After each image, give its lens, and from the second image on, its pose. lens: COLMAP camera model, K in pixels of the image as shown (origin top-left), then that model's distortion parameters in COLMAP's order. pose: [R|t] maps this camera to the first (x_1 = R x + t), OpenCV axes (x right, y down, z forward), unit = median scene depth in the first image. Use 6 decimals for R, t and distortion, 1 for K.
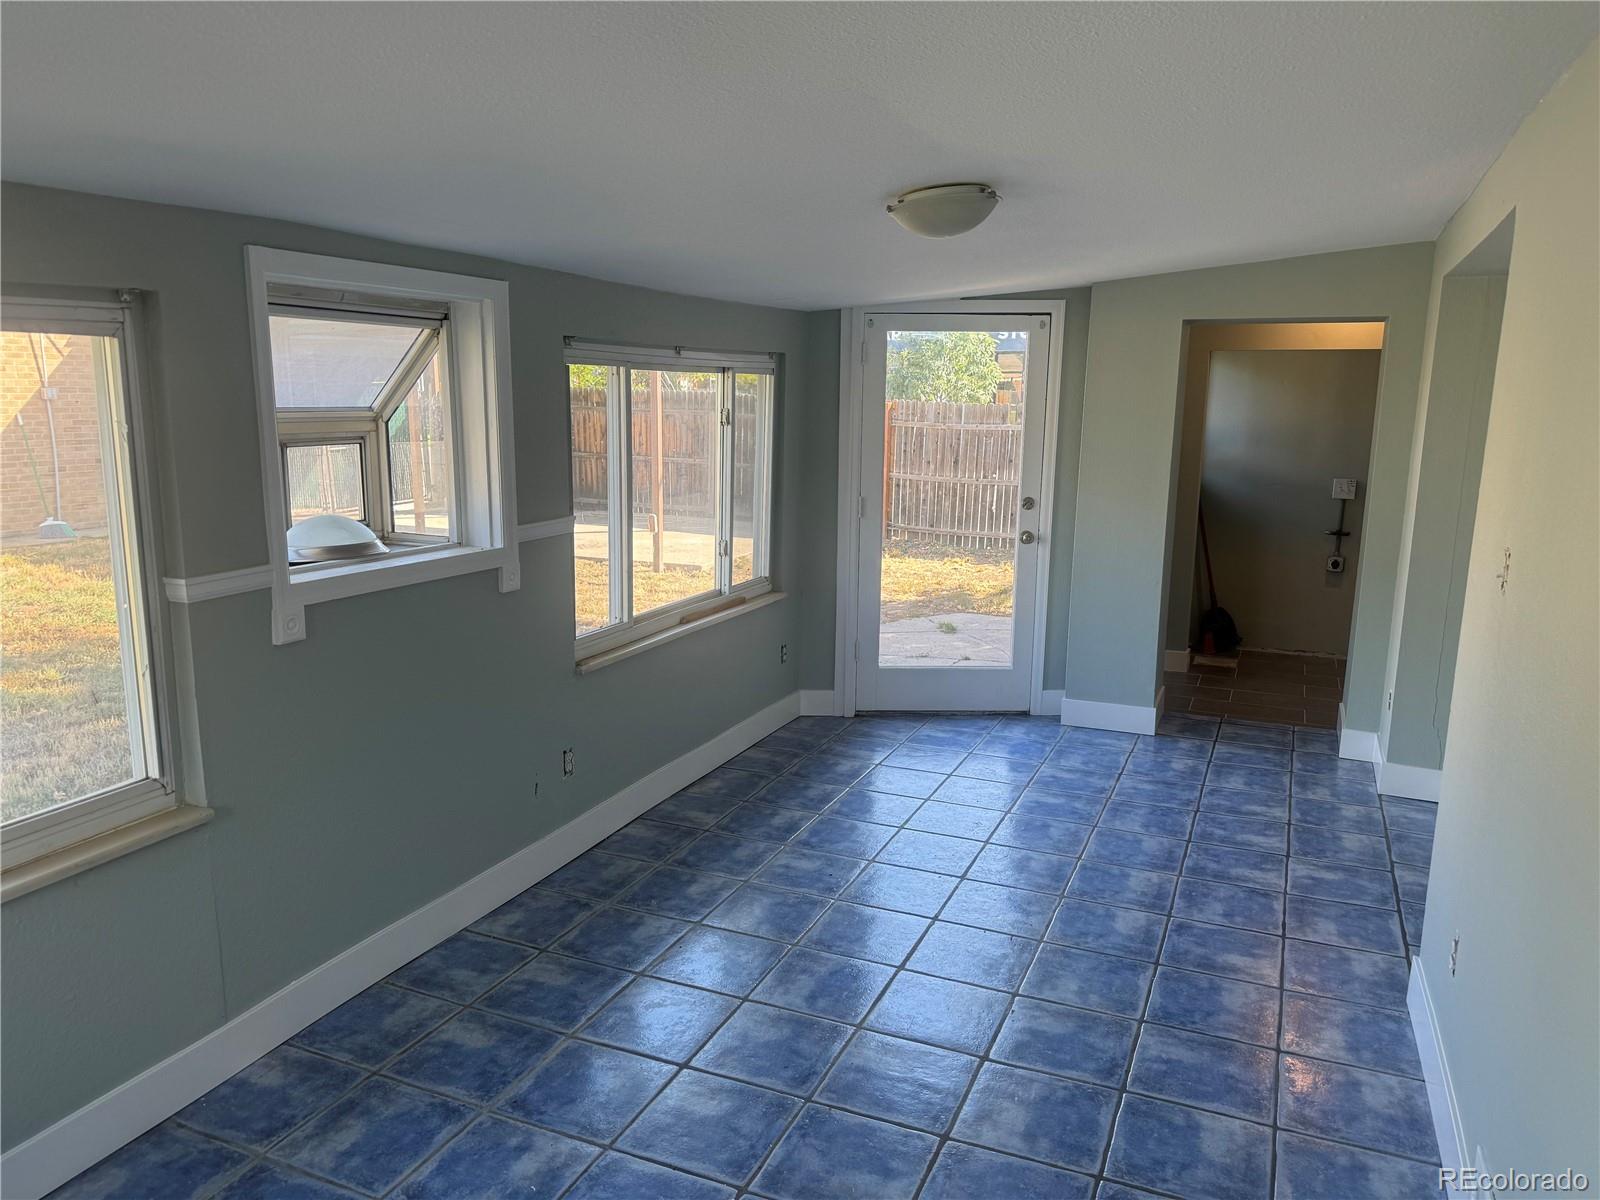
lens RADIAL K [[1140.3, 0, 790.9], [0, 1140.3, 599.1], [0, 0, 1]] dist [0.036151, -0.022765]
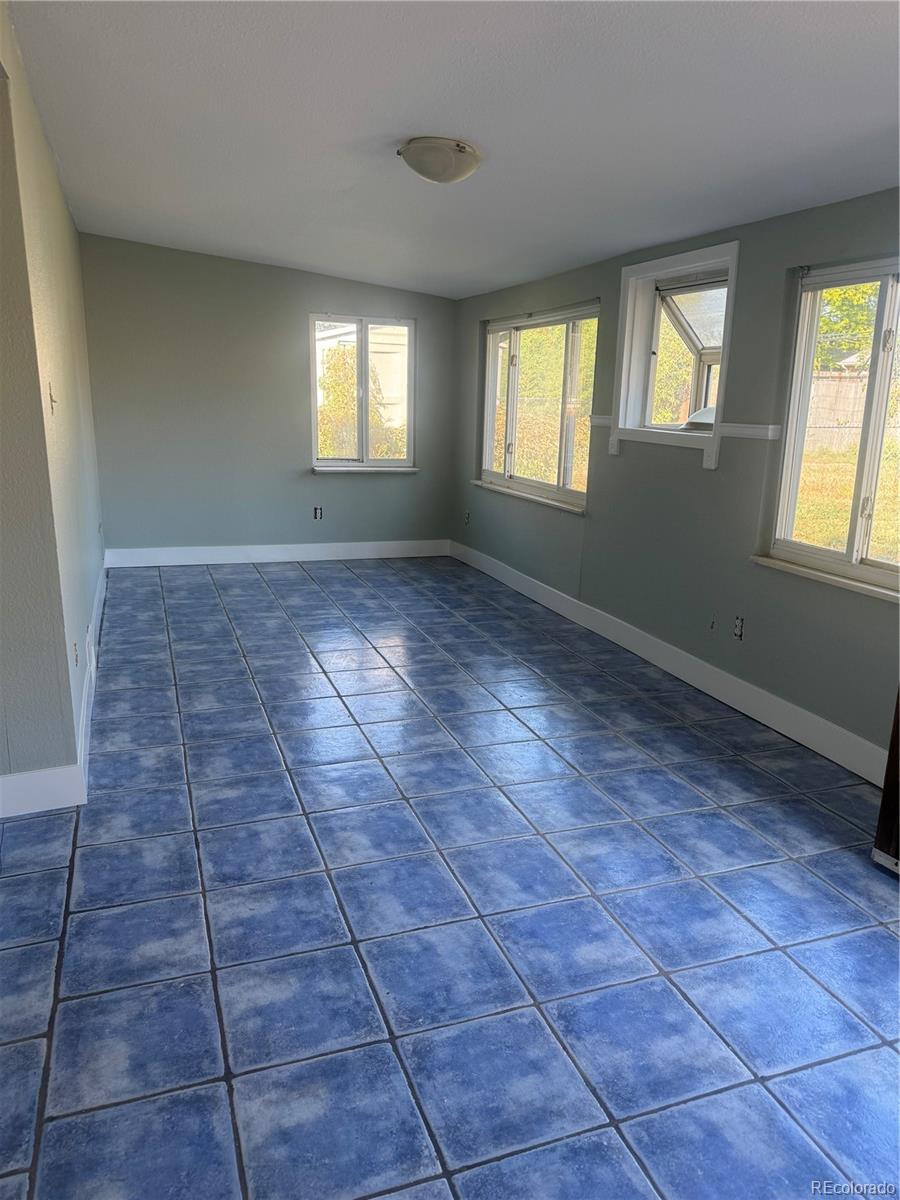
lens RADIAL K [[855.2, 0, 443.5], [0, 855.2, 605.0], [0, 0, 1]] dist [0.036151, -0.022765]
pose [[-0.728306, 0.136839, -0.671451, 0.656097], [-0.162193, 0.917593, 0.362928, -0.166000], [0.665781, 0.373228, -0.646094, 1.365360]]
